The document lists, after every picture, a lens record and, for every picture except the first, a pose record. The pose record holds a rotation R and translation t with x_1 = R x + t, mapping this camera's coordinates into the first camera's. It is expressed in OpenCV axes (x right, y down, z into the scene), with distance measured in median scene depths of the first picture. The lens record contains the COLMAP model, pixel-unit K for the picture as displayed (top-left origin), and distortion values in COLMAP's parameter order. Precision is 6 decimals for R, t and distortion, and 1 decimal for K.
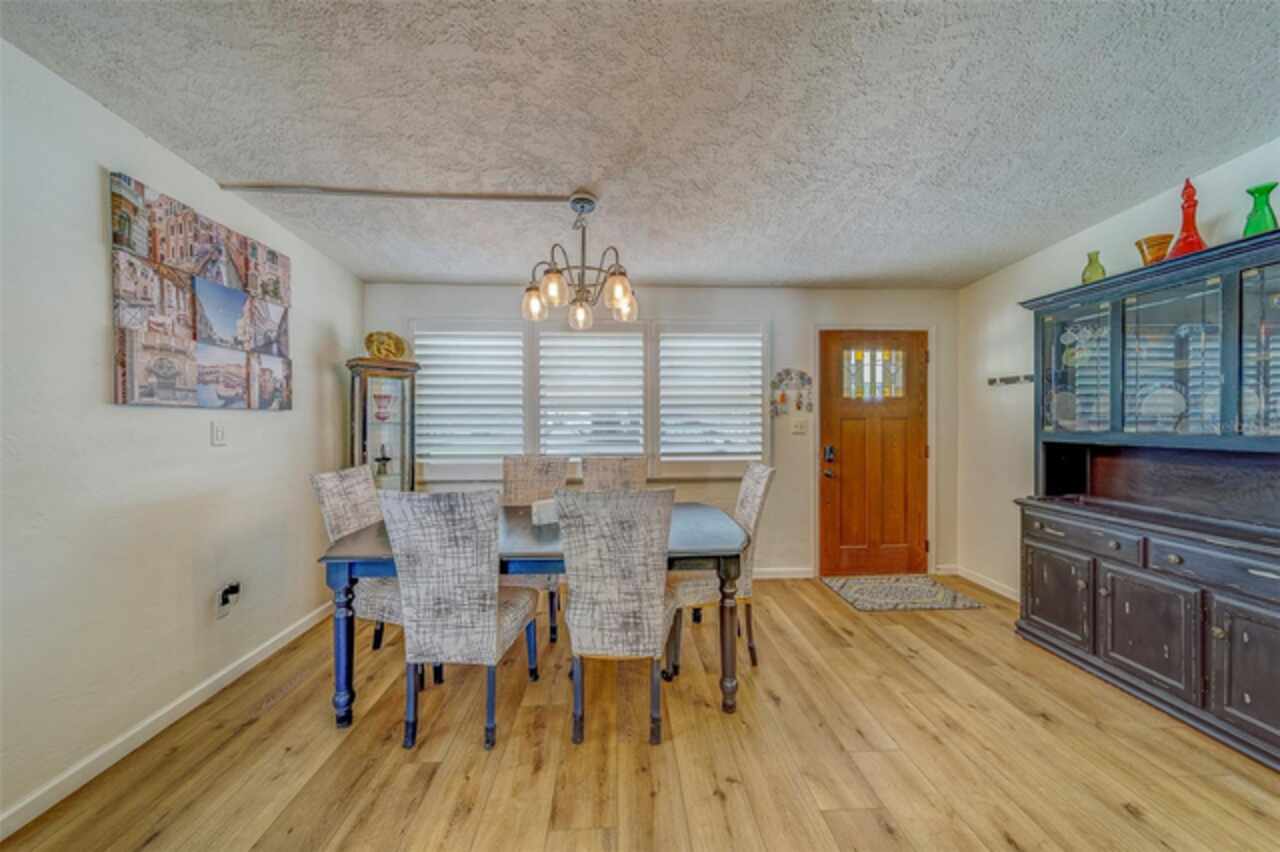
lens RADIAL K [[446.1, 0, 639.6], [0, 446.1, 420.7], [0, 0, 1]] dist [0.003116, 0.000060]
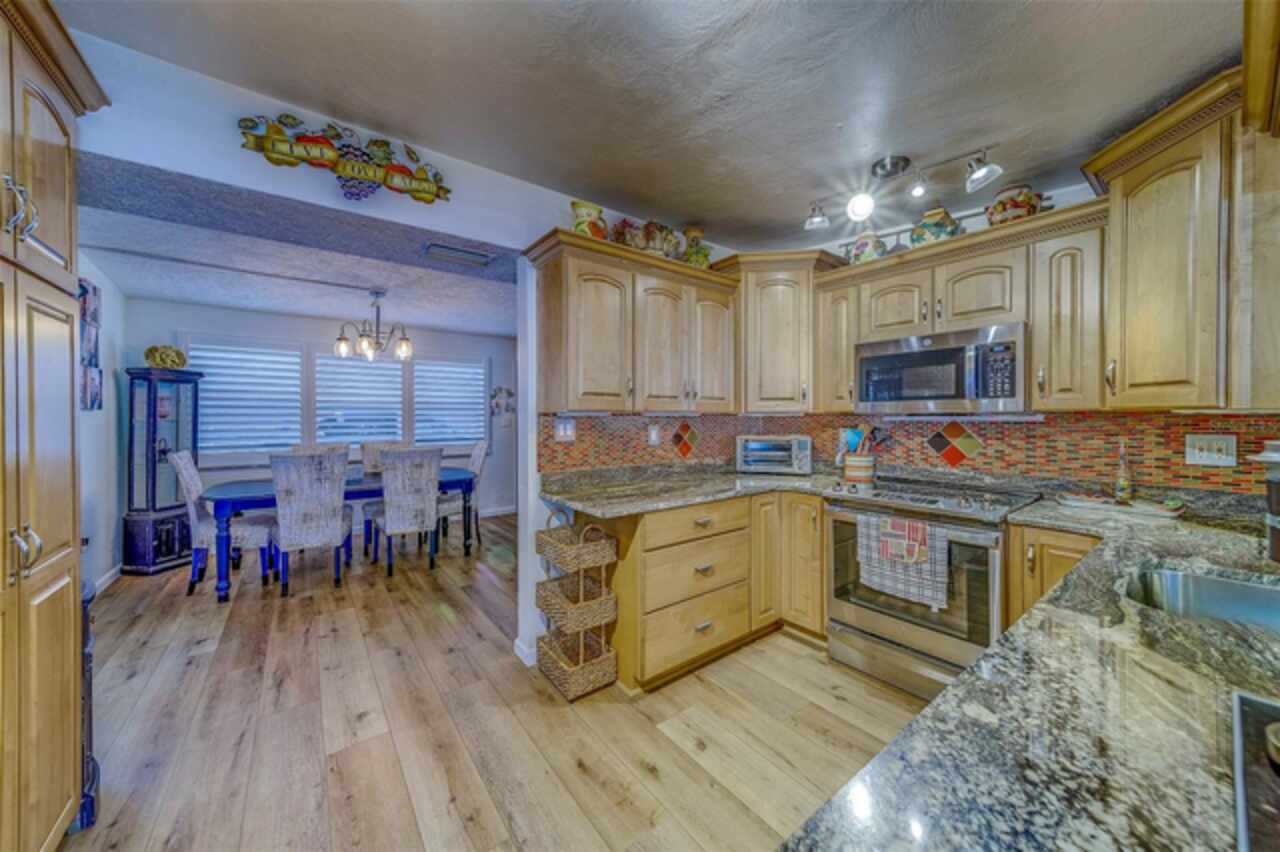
lens RADIAL K [[446.1, 0, 639.6], [0, 446.1, 420.7], [0, 0, 1]] dist [0.003116, 0.000060]
pose [[0.826300, -0.002218, 0.563225, -0.262547], [0.001398, 0.999997, 0.001886, 0.008297], [-0.563228, -0.000770, 0.826301, -1.002400]]
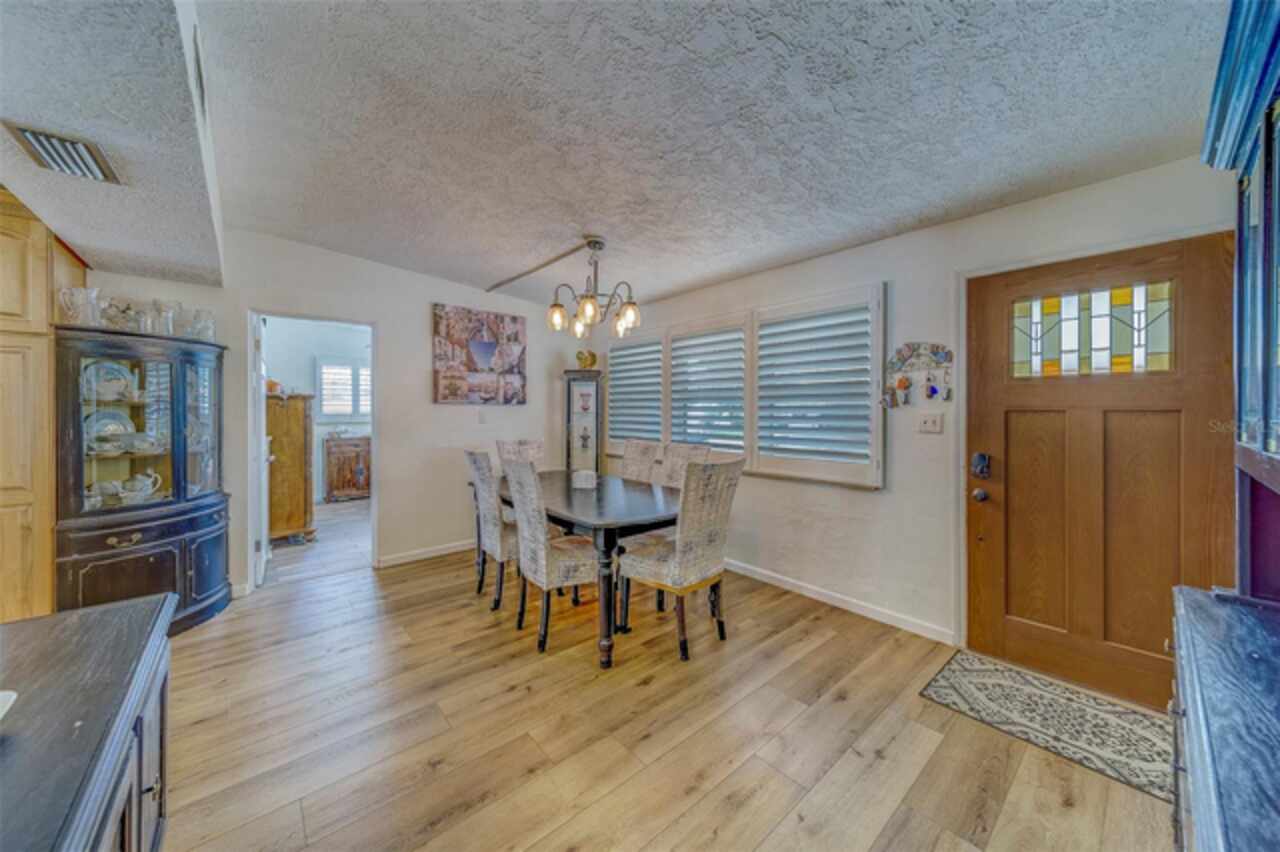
lens RADIAL K [[451.3, 0, 639.3], [0, 451.3, 408.3], [0, 0, 1]] dist [0.001276, -0.000067]
pose [[0.610964, 0.001476, -0.791657, 0.984472], [-0.007115, 0.999968, -0.003626, -0.005667], [0.791626, 0.007848, 0.610955, 0.303698]]
